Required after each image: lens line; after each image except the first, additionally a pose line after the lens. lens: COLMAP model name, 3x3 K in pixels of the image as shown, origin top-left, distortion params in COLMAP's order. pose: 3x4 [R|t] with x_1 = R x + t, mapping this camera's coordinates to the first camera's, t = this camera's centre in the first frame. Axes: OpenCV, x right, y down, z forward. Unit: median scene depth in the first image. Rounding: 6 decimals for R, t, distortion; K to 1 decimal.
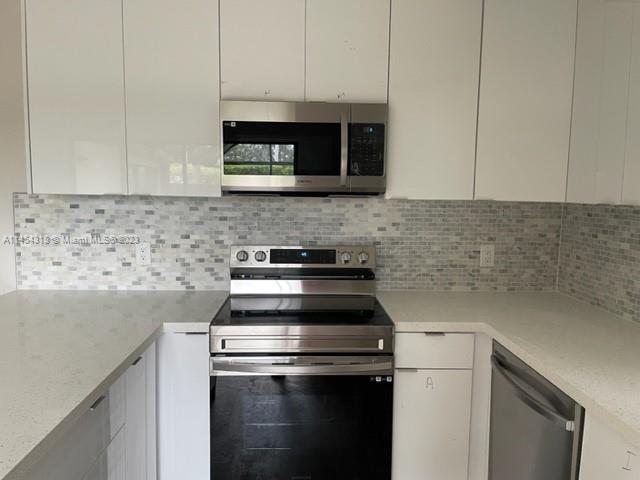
lens RADIAL K [[482.4, 0, 319.0], [0, 482.4, 243.8], [0, 0, 1]] dist [0.060409, -0.086666]
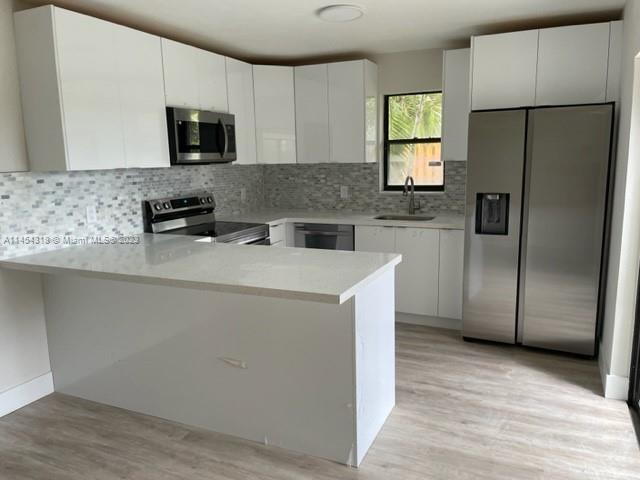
lens RADIAL K [[482.4, 0, 331.3], [0, 482.4, 237.7], [0, 0, 1]] dist [0.060409, -0.086666]
pose [[0.448733, -0.170300, 0.877290, -1.236878], [0.120091, 0.984262, 0.129639, -0.010378], [-0.885560, 0.047182, 0.462122, -0.177896]]
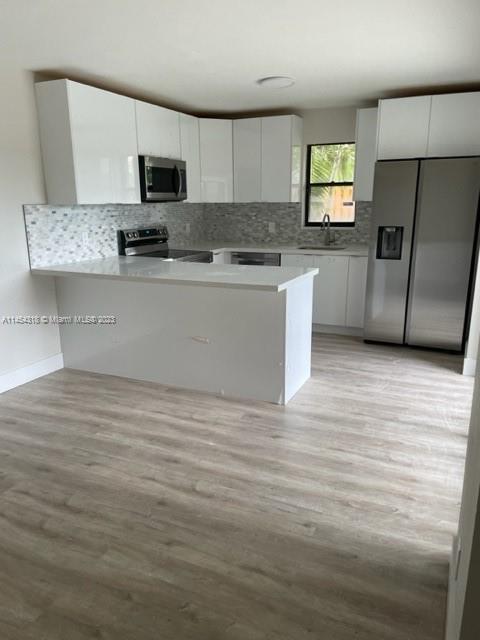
lens RADIAL K [[482.4, 0, 237.9], [0, 482.4, 330.1], [0, 0, 1]] dist [0.060409, -0.086666]
pose [[0.467167, -0.247088, 0.848942, -1.668667], [0.109381, 0.968933, 0.221820, 0.011144], [-0.877377, -0.010769, 0.479680, -0.320404]]
